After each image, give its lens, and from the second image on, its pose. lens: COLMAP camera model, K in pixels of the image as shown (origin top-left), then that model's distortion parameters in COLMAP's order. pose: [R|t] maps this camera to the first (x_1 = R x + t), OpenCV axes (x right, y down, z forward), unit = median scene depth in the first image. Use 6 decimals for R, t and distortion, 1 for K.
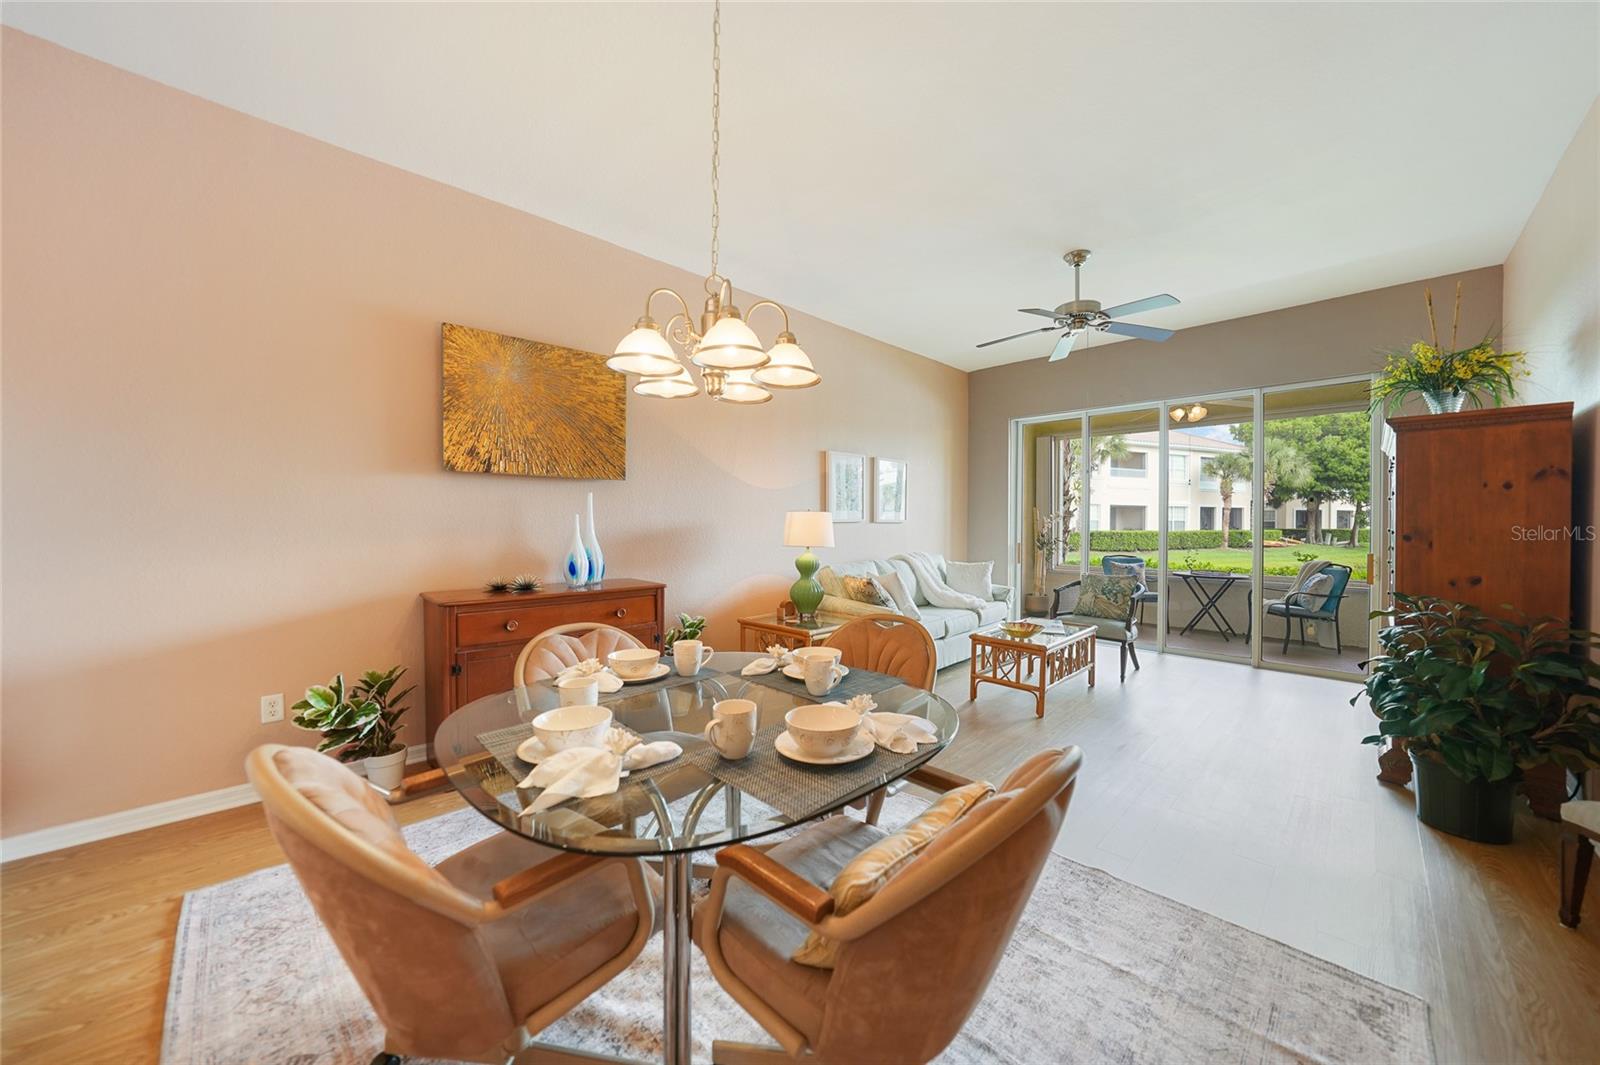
lens RADIAL K [[562.2, 0, 797.4], [0, 562.2, 529.4], [0, 0, 1]] dist [-0.023662, 0.004344]
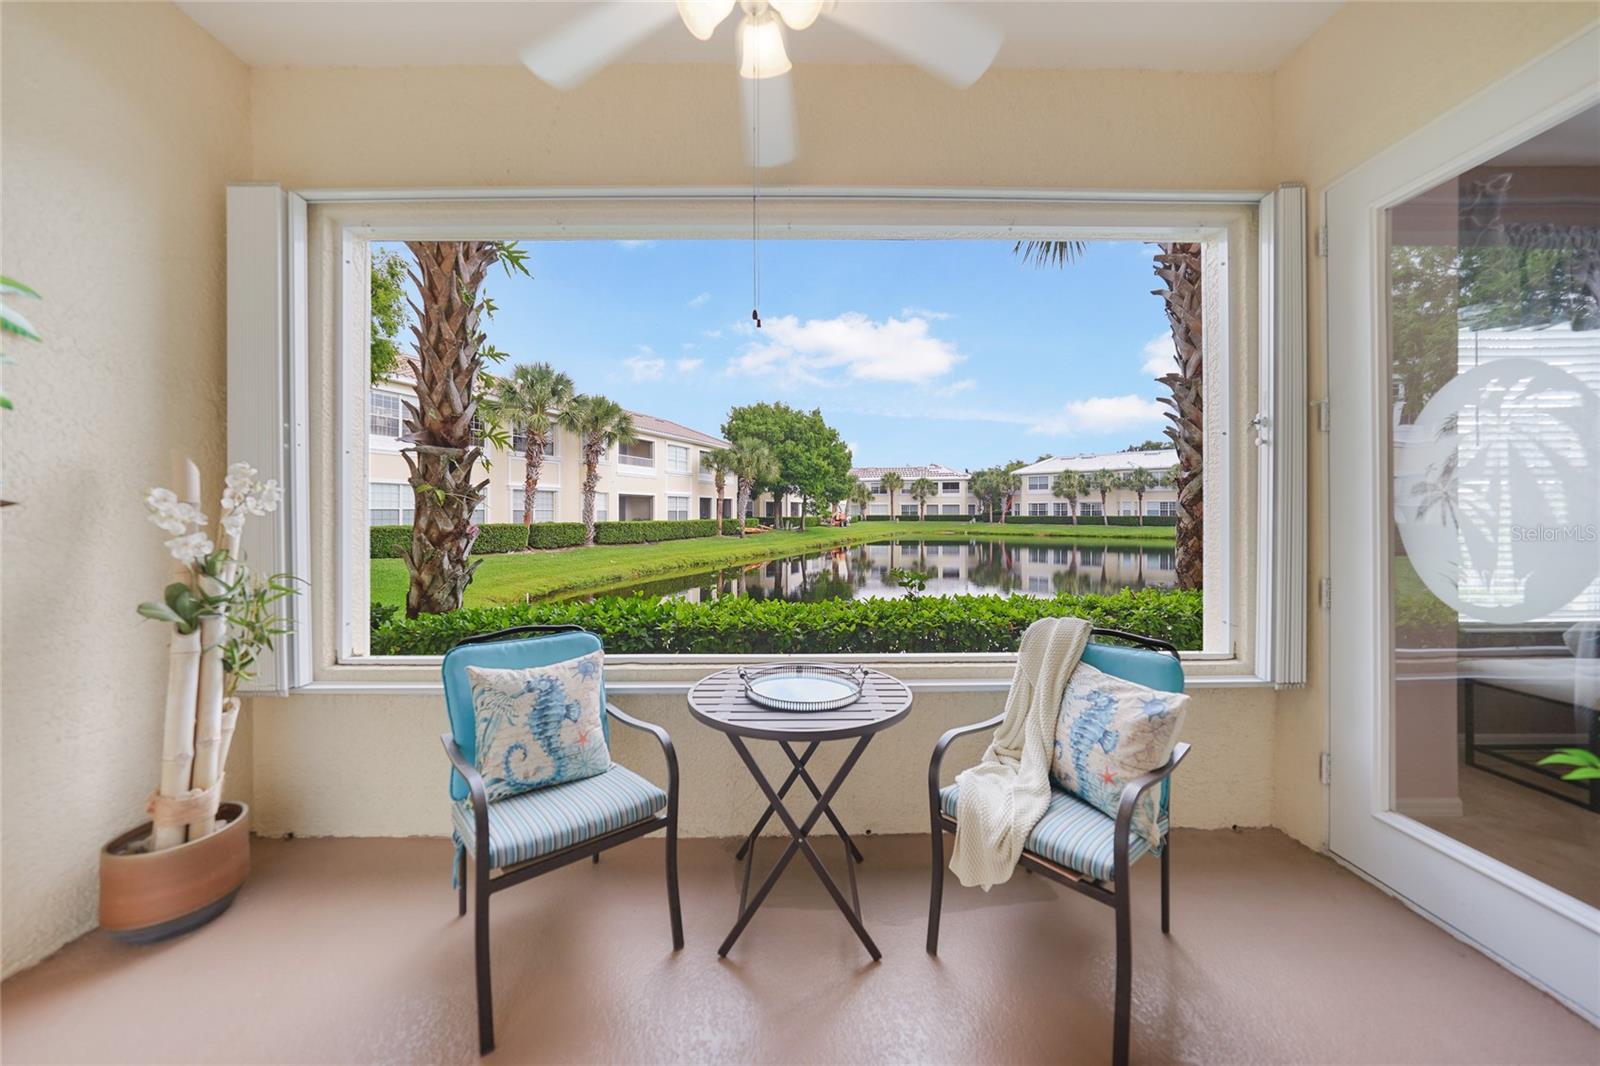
lens RADIAL K [[562.2, 0, 796.9], [0, 562.2, 511.0], [0, 0, 1]] dist [-0.023662, 0.004344]
pose [[0.694288, -0.002368, 0.719693, 0.445595], [0.014248, 0.999844, -0.010455, -0.007225], [-0.719556, 0.017513, 0.694214, 0.661446]]
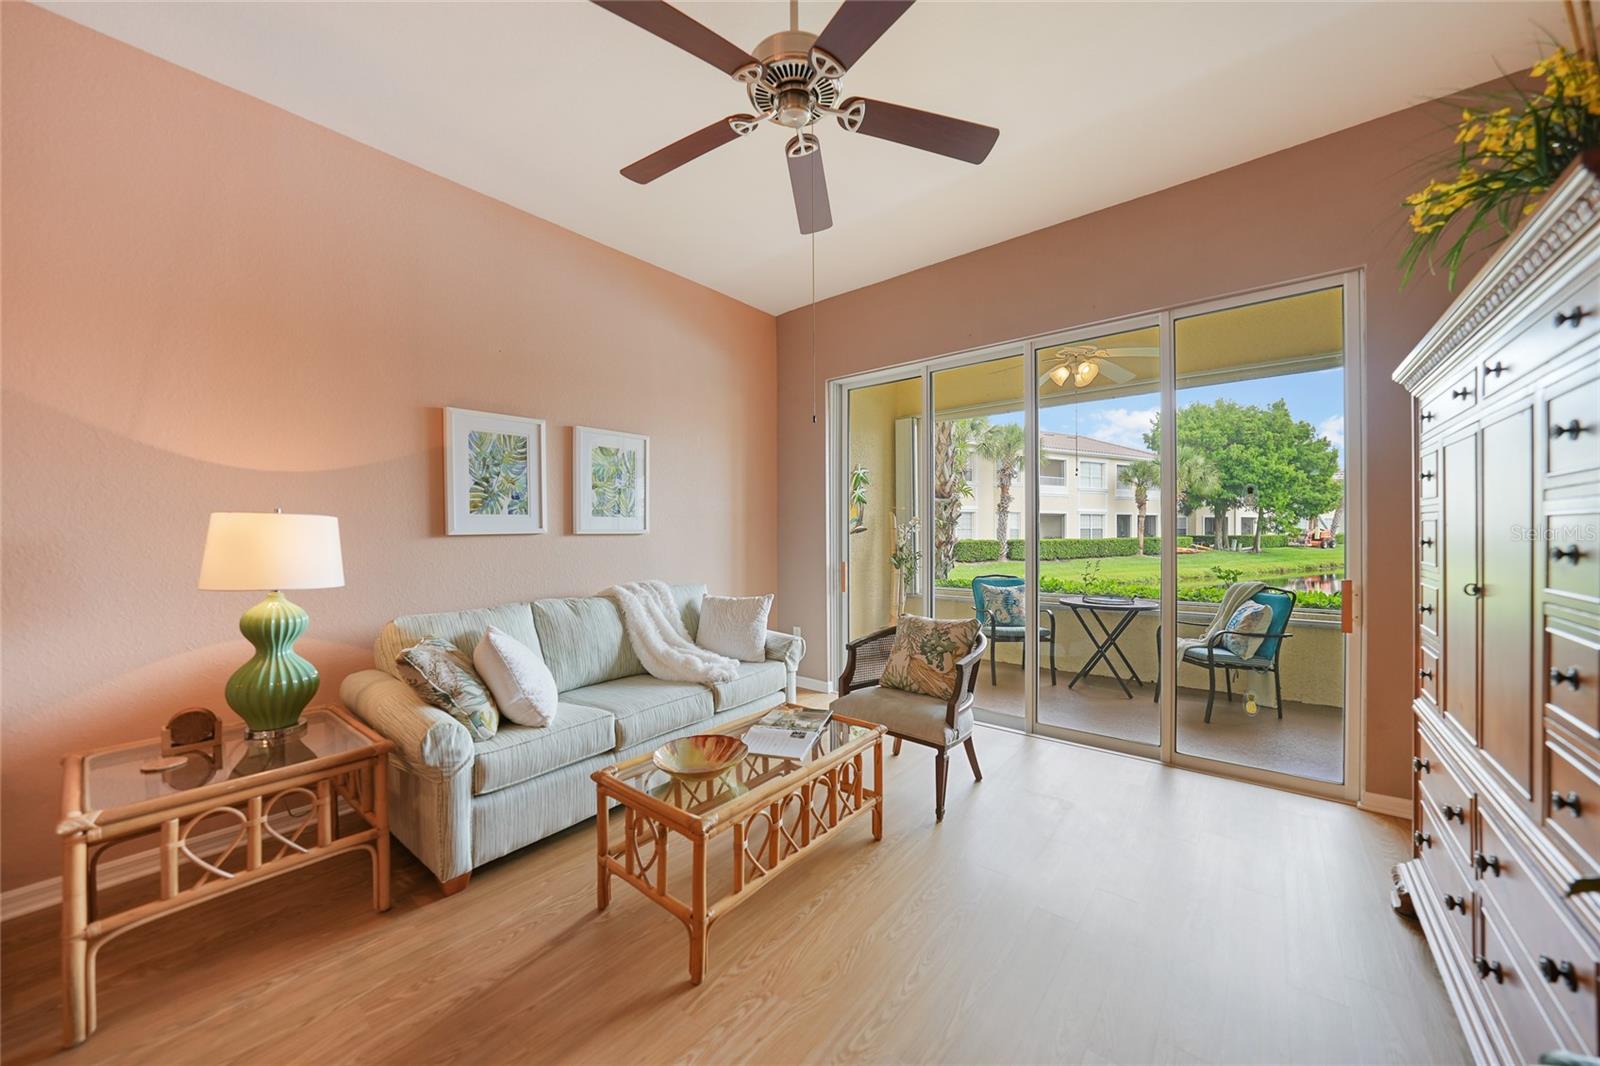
lens RADIAL K [[562.2, 0, 796.7], [0, 562.2, 541.0], [0, 0, 1]] dist [-0.023662, 0.004344]
pose [[0.994757, -0.010313, 0.101742, 0.233927], [0.010176, 0.999946, 0.001861, -0.003195], [-0.101756, -0.000816, 0.994809, 0.279561]]
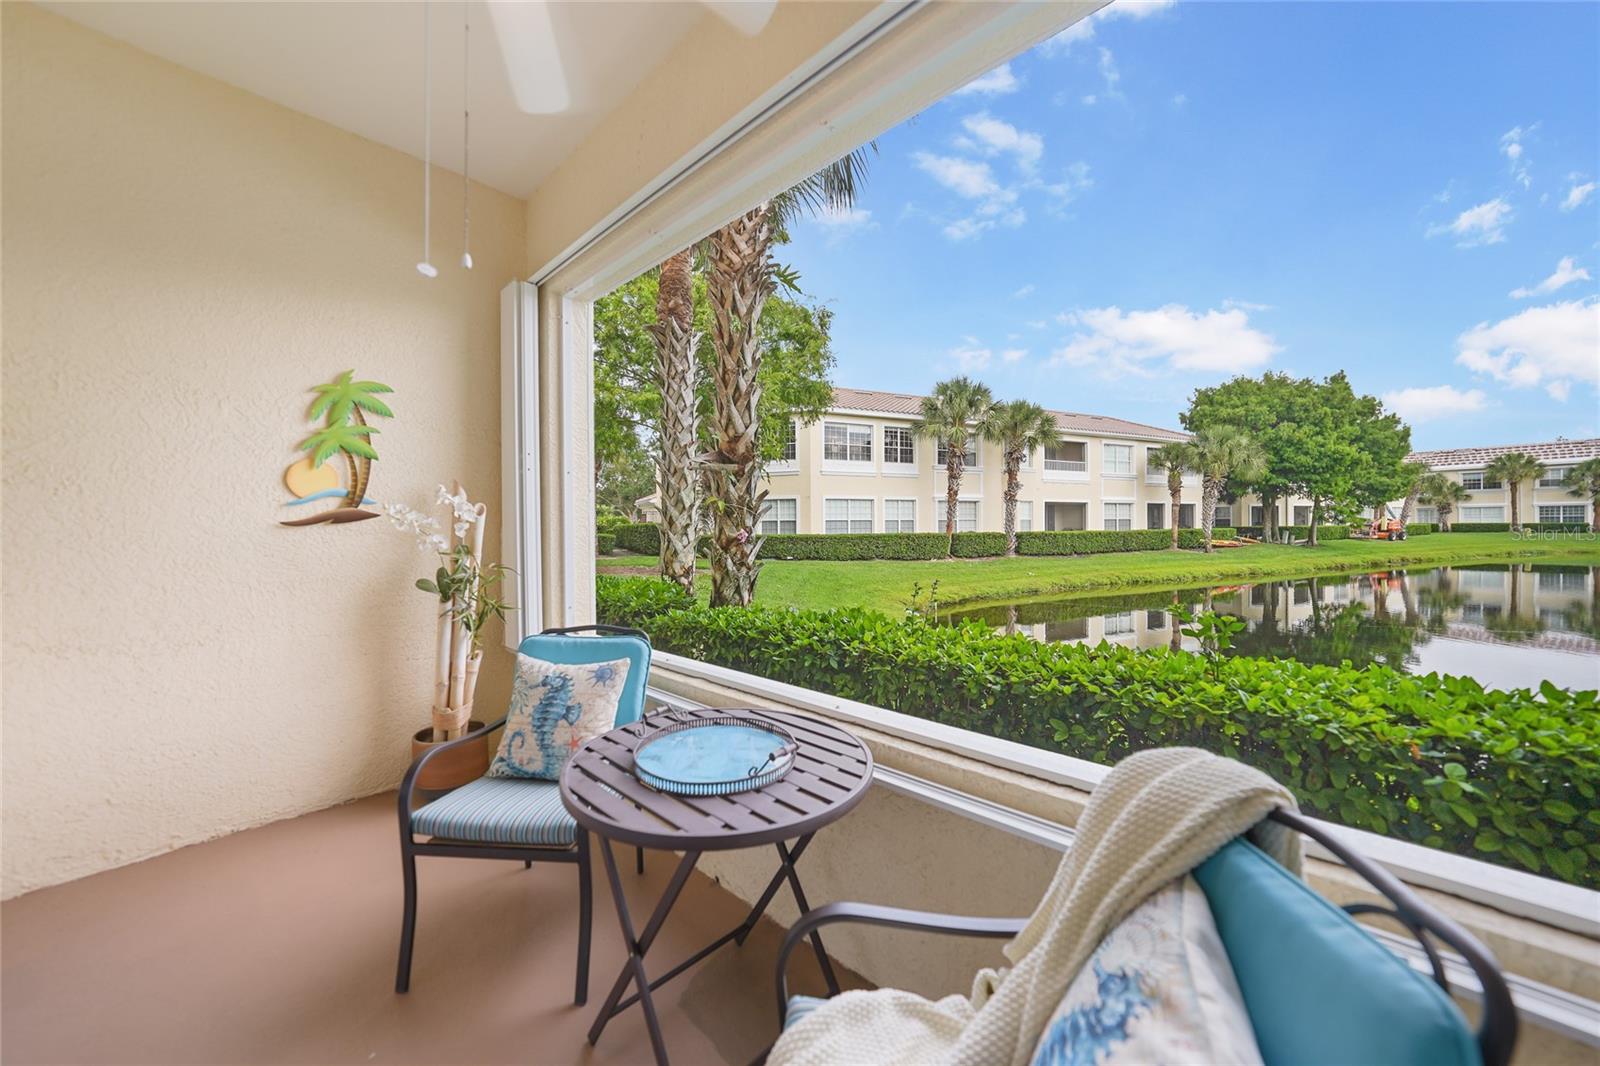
lens RADIAL K [[562.2, 0, 794.7], [0, 562.2, 532.3], [0, 0, 1]] dist [-0.023662, 0.004344]
pose [[0.999109, -0.011880, 0.040500, 0.627824], [0.011900, 0.999929, -0.000257, -0.002974], [-0.040494, 0.000739, 0.999179, 0.652314]]
